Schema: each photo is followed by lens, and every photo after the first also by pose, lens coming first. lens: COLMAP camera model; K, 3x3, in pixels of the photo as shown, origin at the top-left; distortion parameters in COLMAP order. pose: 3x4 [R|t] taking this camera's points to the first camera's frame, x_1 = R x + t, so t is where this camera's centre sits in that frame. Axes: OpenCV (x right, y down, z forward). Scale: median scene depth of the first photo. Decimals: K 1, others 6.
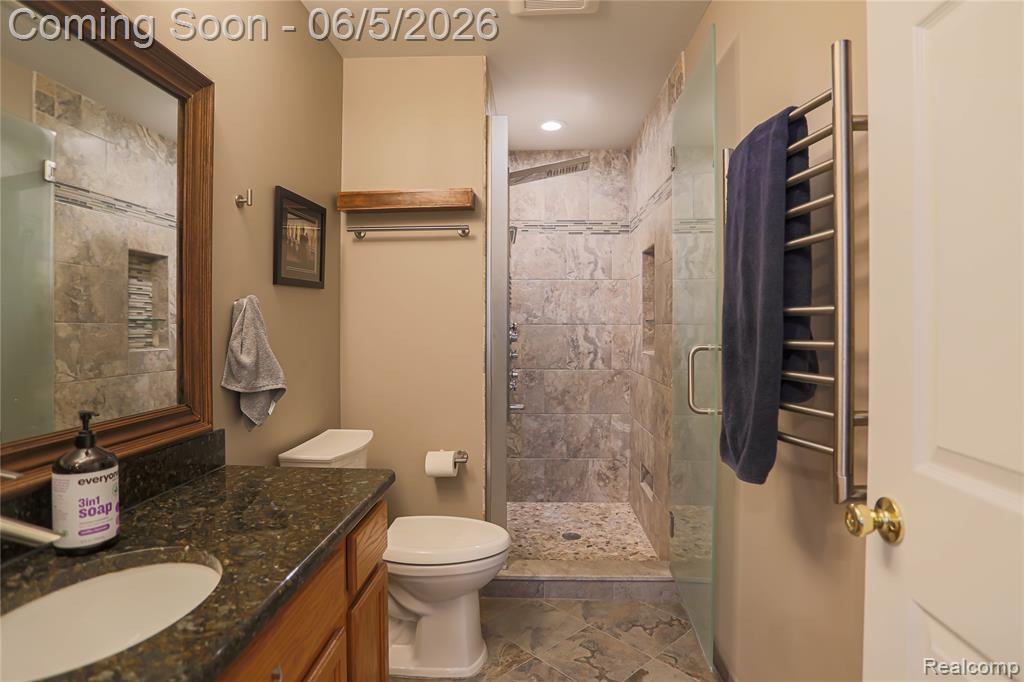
lens RADIAL K [[537.9, 0, 521.3], [0, 537.9, 329.9], [0, 0, 1]] dist [-0.068928, 0.033055]
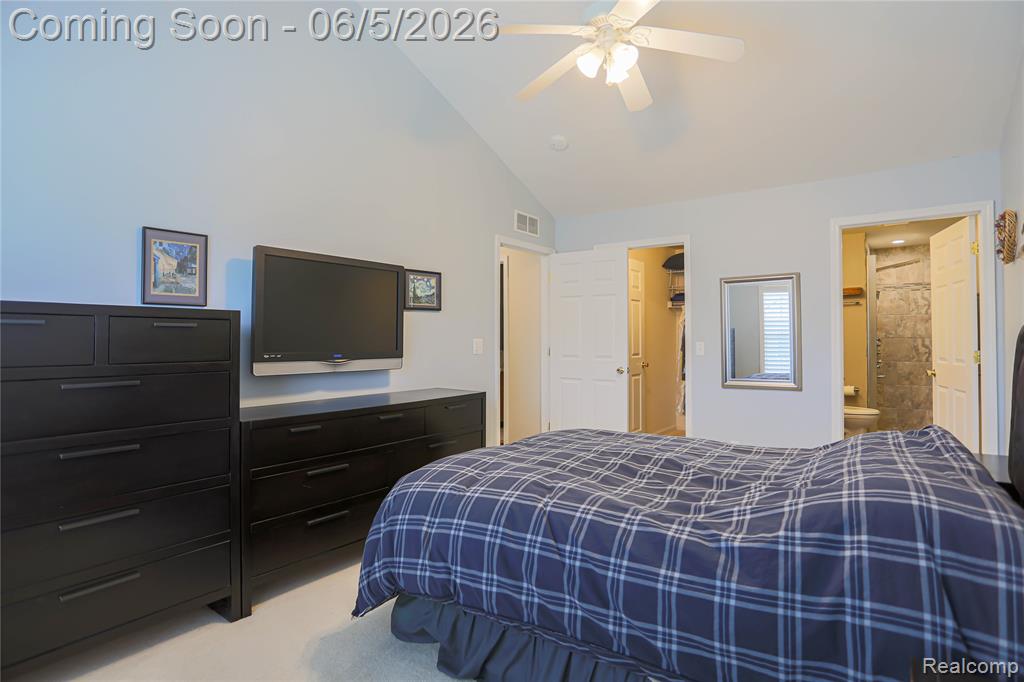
lens RADIAL K [[537.9, 0, 510.6], [0, 537.9, 335.1], [0, 0, 1]] dist [-0.068928, 0.033055]
pose [[0.820107, -0.011853, -0.572088, -0.020146], [0.000898, 0.999811, -0.019429, 0.014919], [0.572210, 0.015420, 0.819962, -1.391772]]
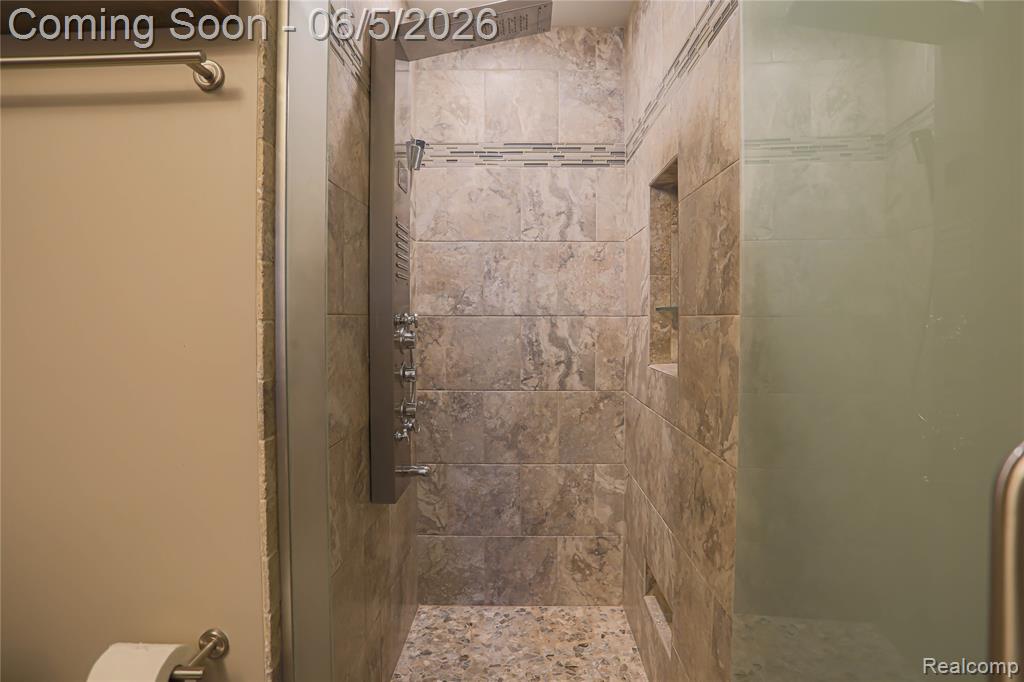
lens RADIAL K [[537.9, 0, 517.7], [0, 537.9, 334.0], [0, 0, 1]] dist [-0.068928, 0.033055]
pose [[0.999880, -0.001631, 0.015412, 0.075317], [0.001263, 0.999714, 0.023879, -0.004525], [-0.015447, -0.023856, 0.999596, 0.419130]]
